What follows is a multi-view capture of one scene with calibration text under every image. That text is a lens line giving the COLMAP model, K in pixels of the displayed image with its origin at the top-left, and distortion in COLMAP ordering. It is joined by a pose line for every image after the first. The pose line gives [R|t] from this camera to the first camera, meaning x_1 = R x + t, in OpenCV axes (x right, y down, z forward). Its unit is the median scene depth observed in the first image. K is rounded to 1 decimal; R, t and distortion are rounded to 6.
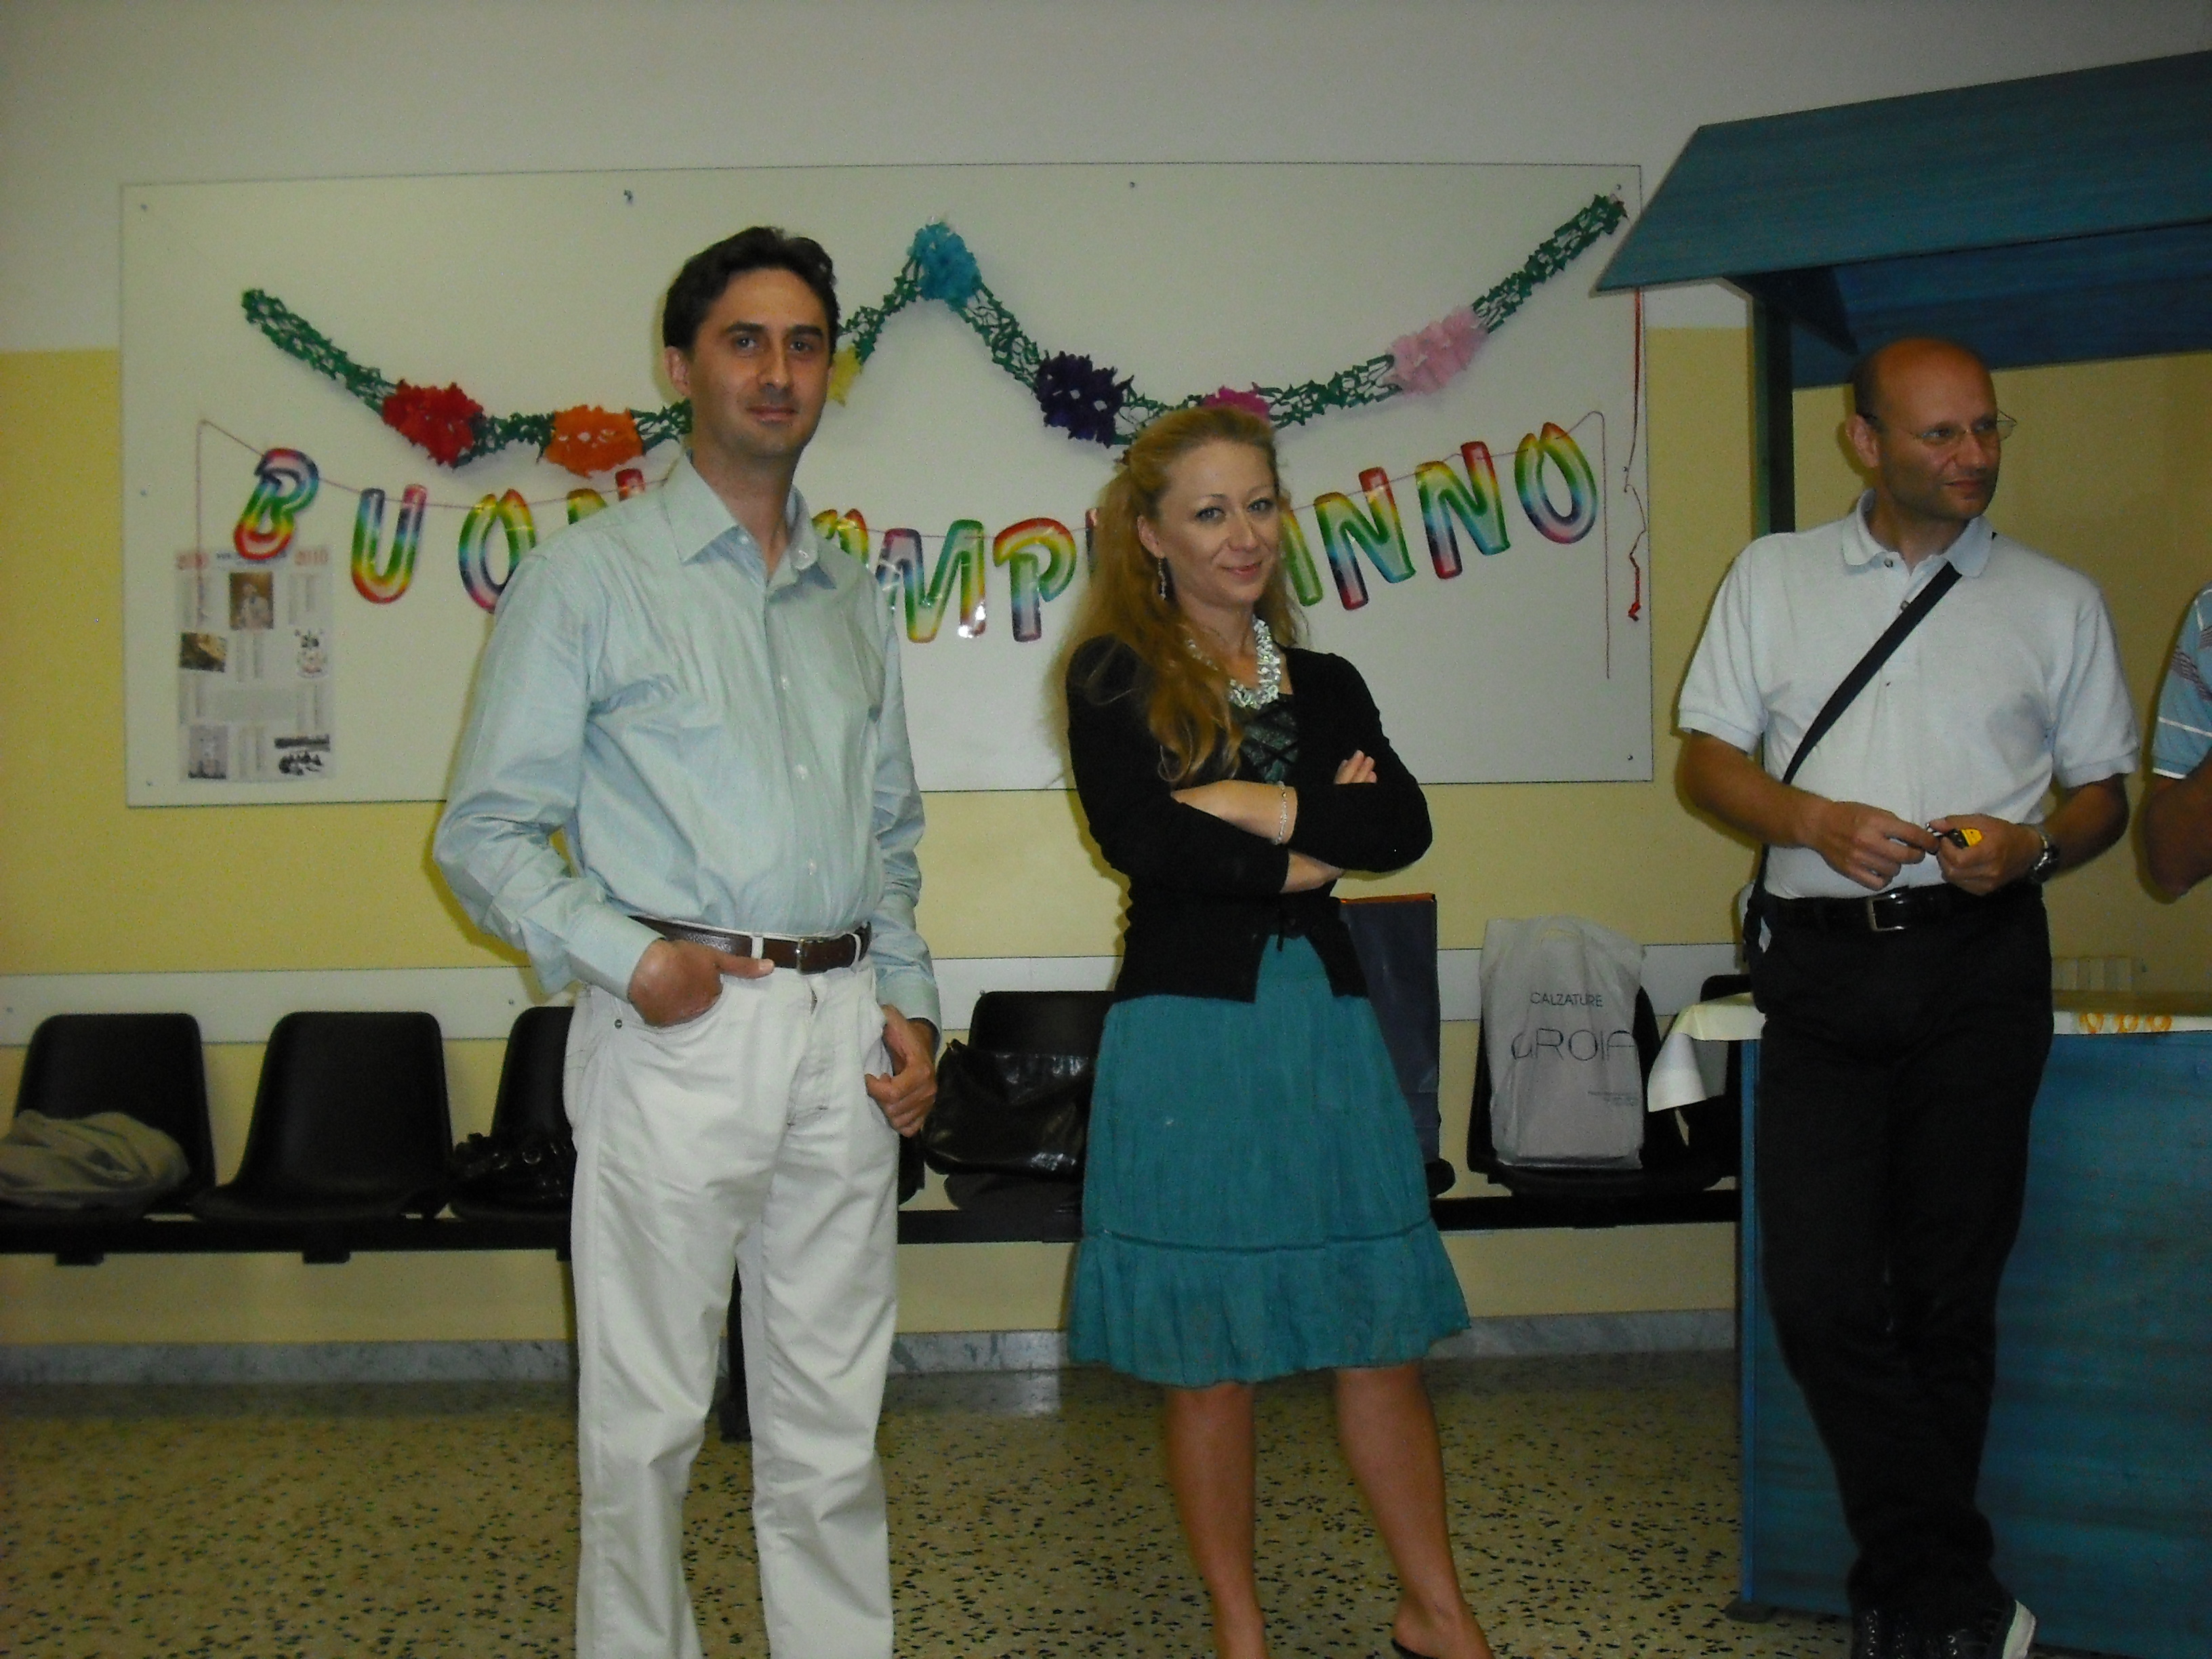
lens RADIAL K [[2465.3, 0, 1109.2], [0, 2465.3, 903.3], [0, 0, 1]] dist [-0.148438, 0.070025]
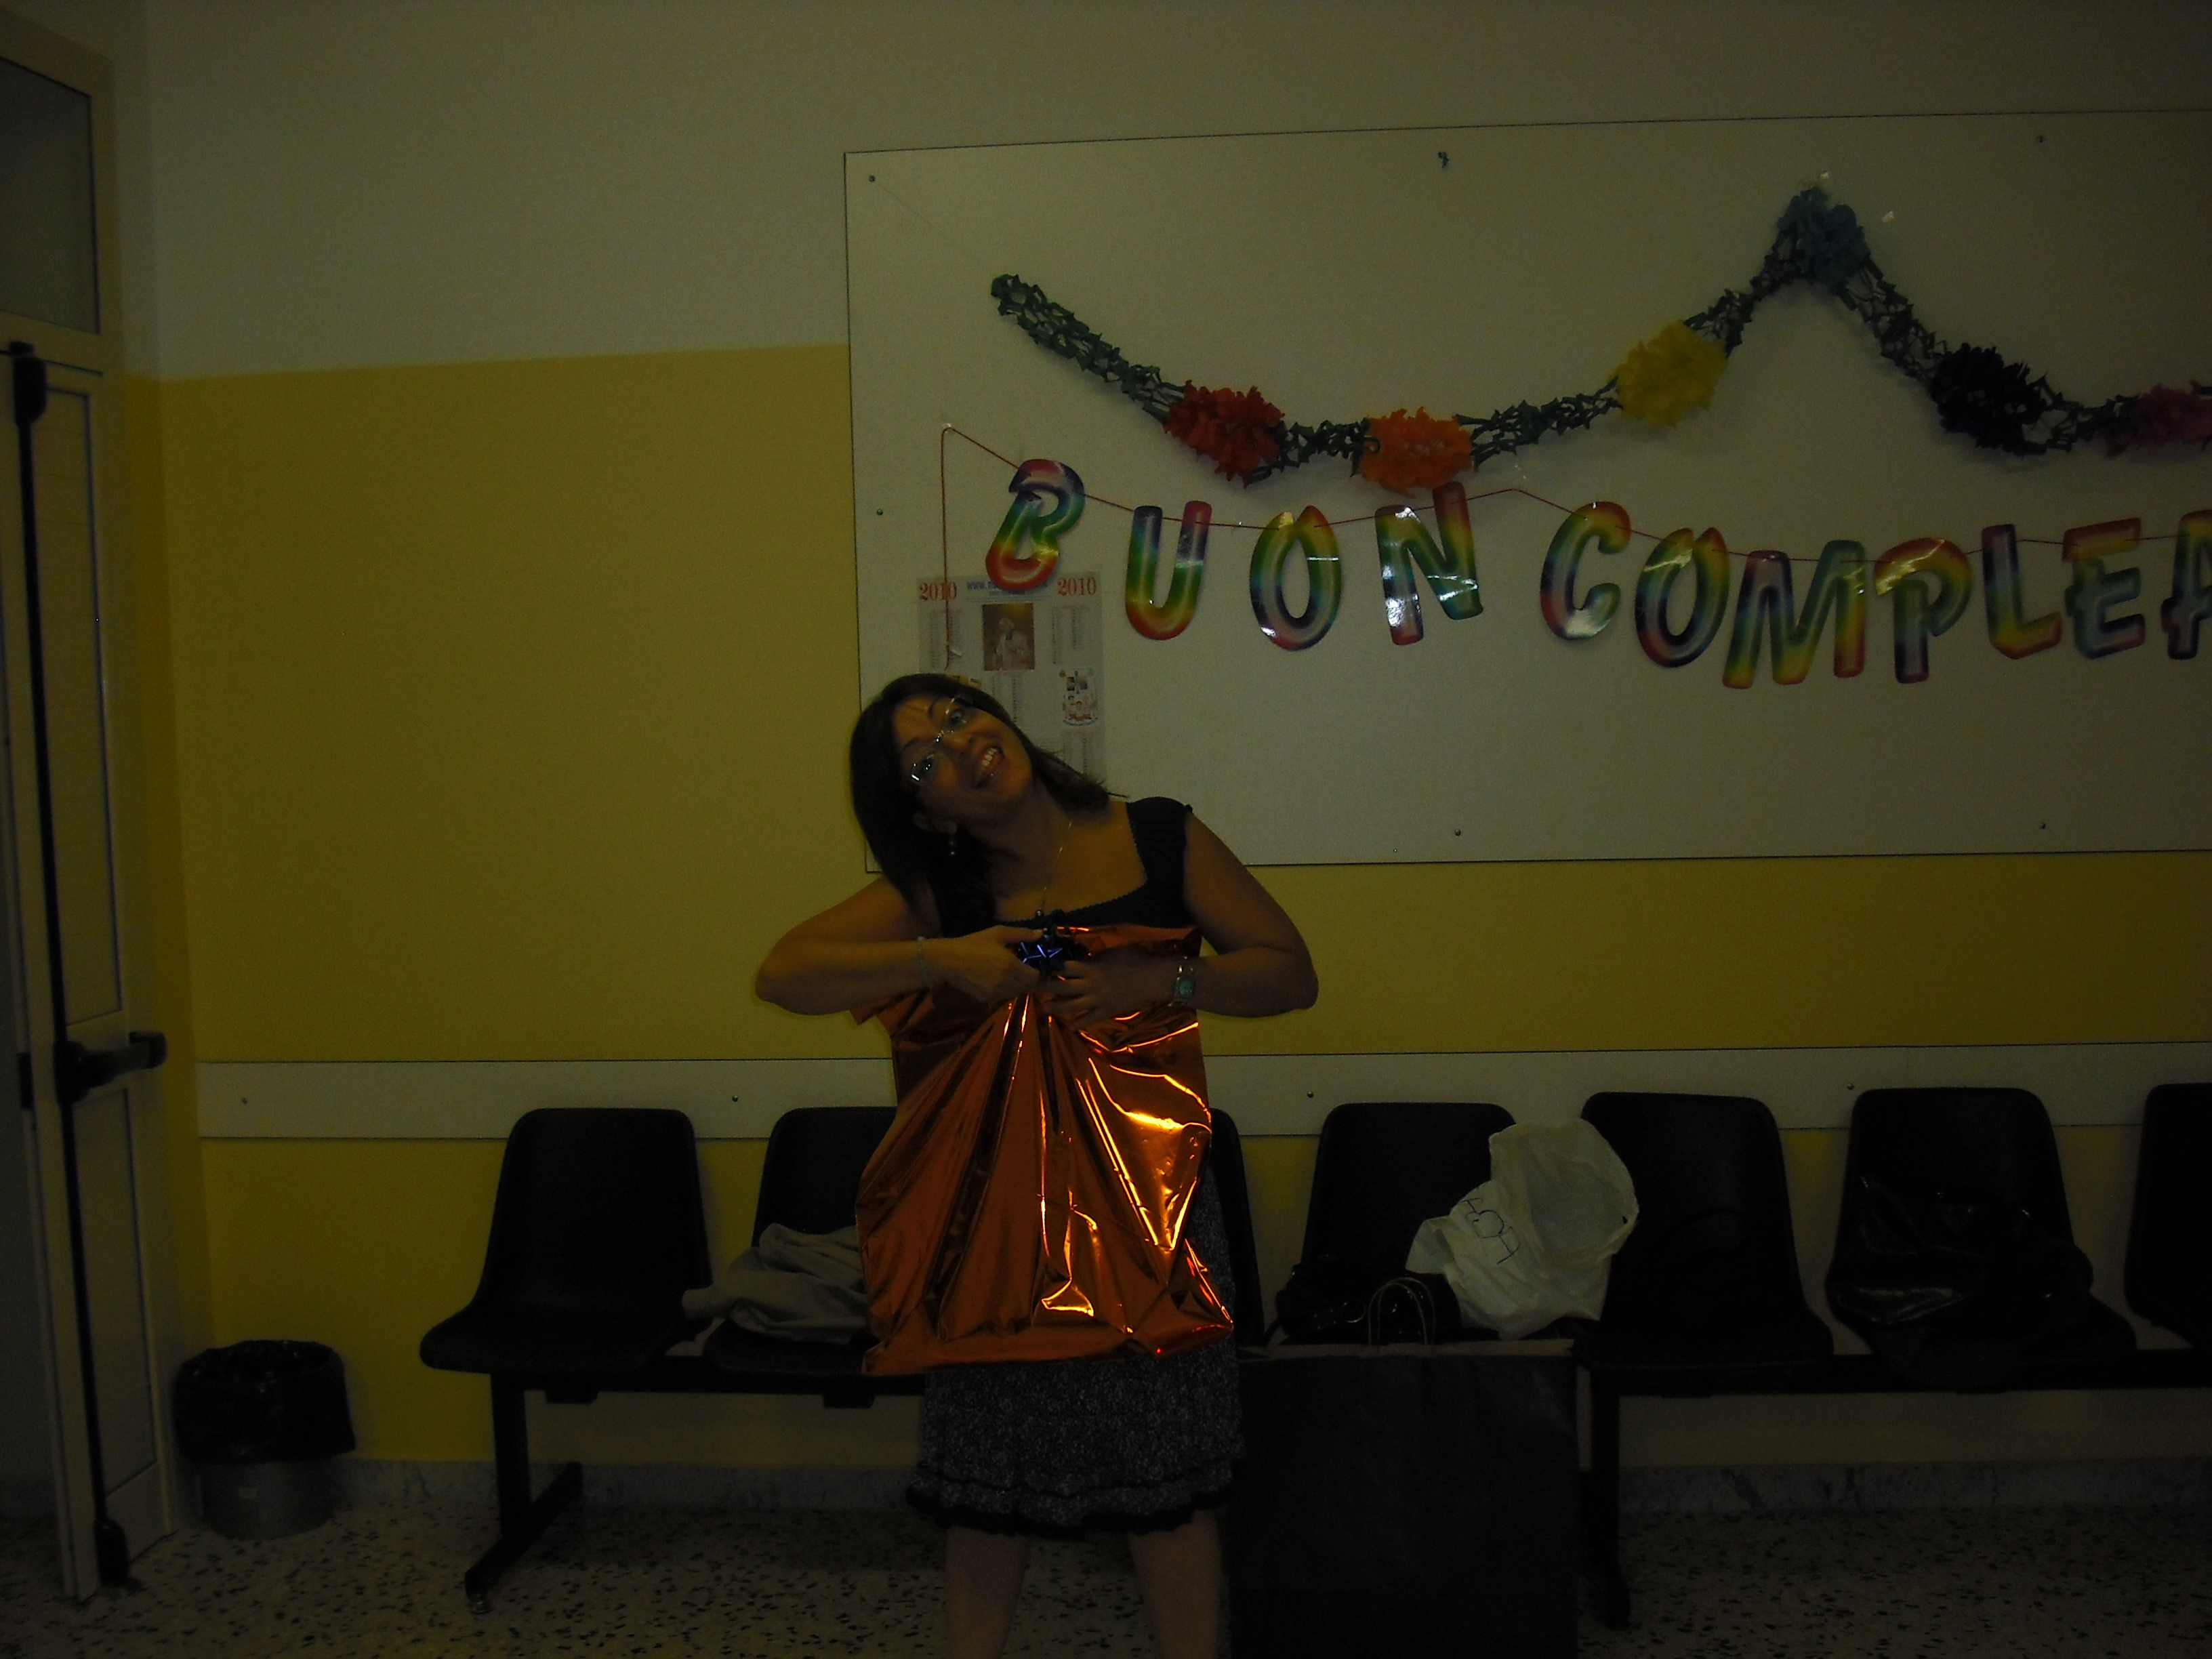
lens RADIAL K [[2465.3, 0, 1109.2], [0, 2465.3, 903.3], [0, 0, 1]] dist [-0.148438, 0.070025]
pose [[0.991432, 0.004679, -0.130541, -0.203300], [0.004958, 0.997290, 0.073399, -0.094592], [0.130531, -0.073417, 0.988722, 0.123051]]
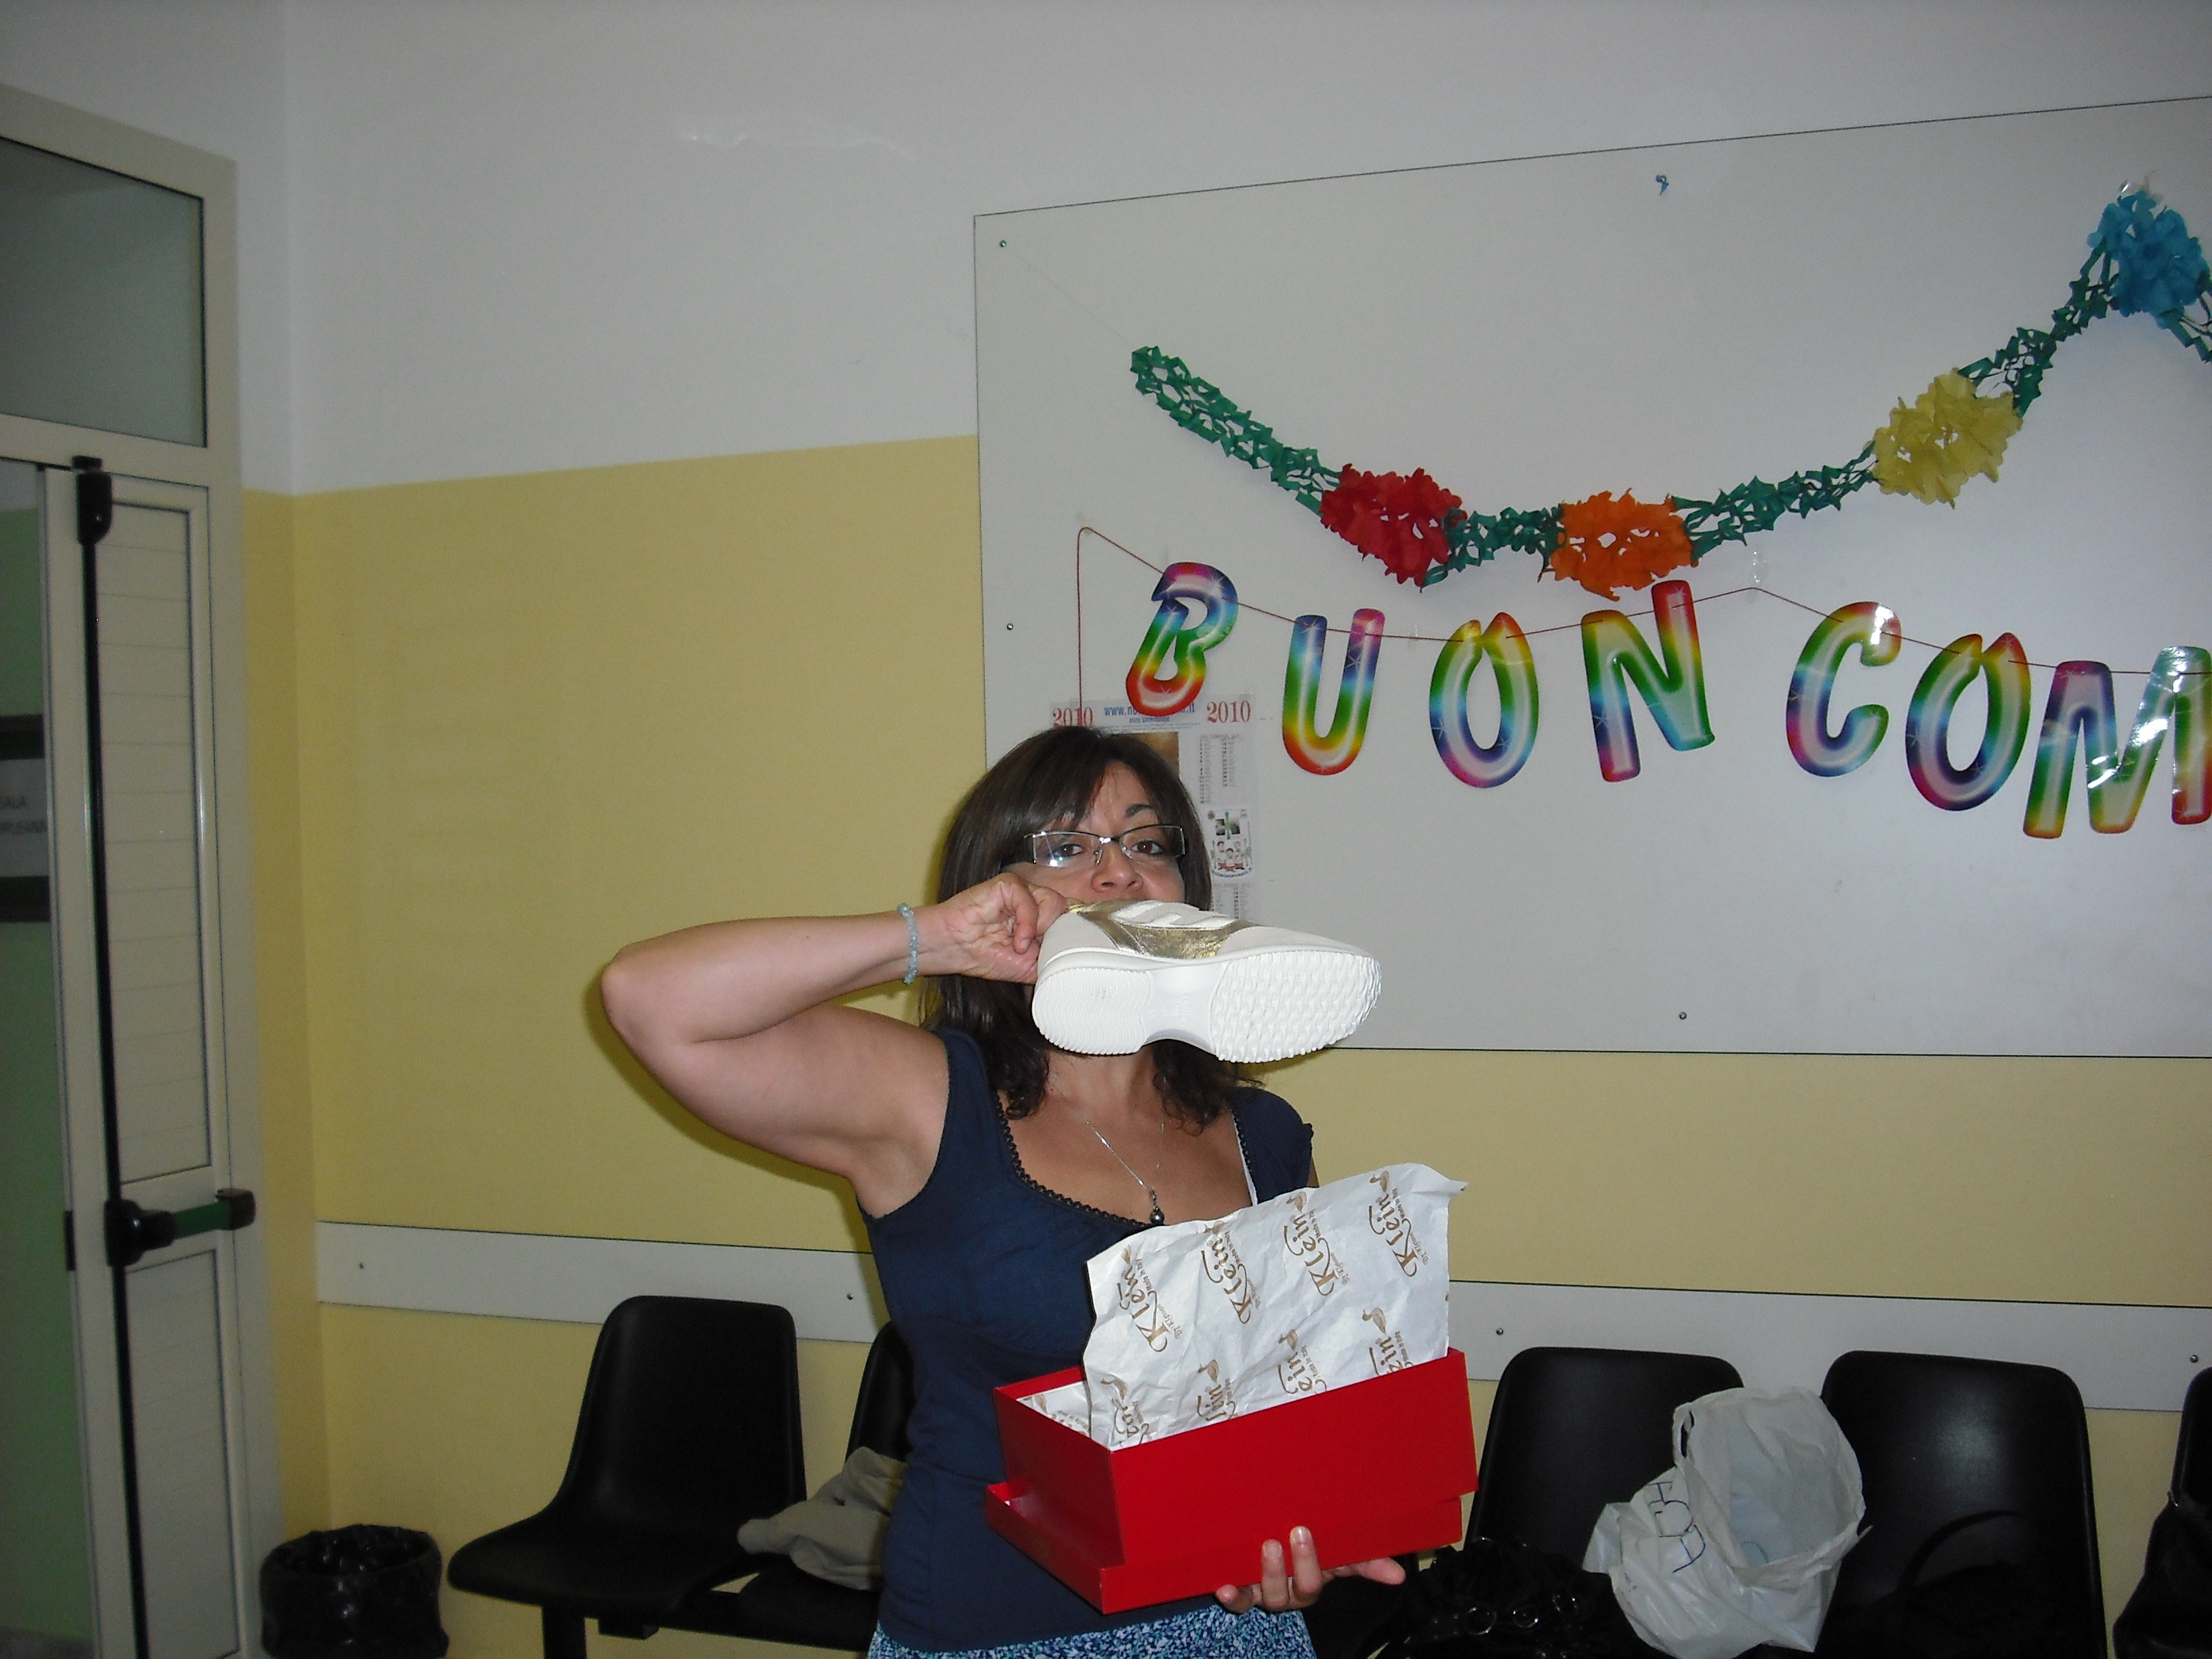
lens RADIAL K [[2465.3, 0, 1109.2], [0, 2465.3, 903.3], [0, 0, 1]] dist [-0.148438, 0.070025]
pose [[0.924260, 0.012695, -0.381552, -0.079295], [-0.003049, 0.999661, 0.025873, -0.104613], [0.381751, -0.022750, 0.923985, 0.300456]]
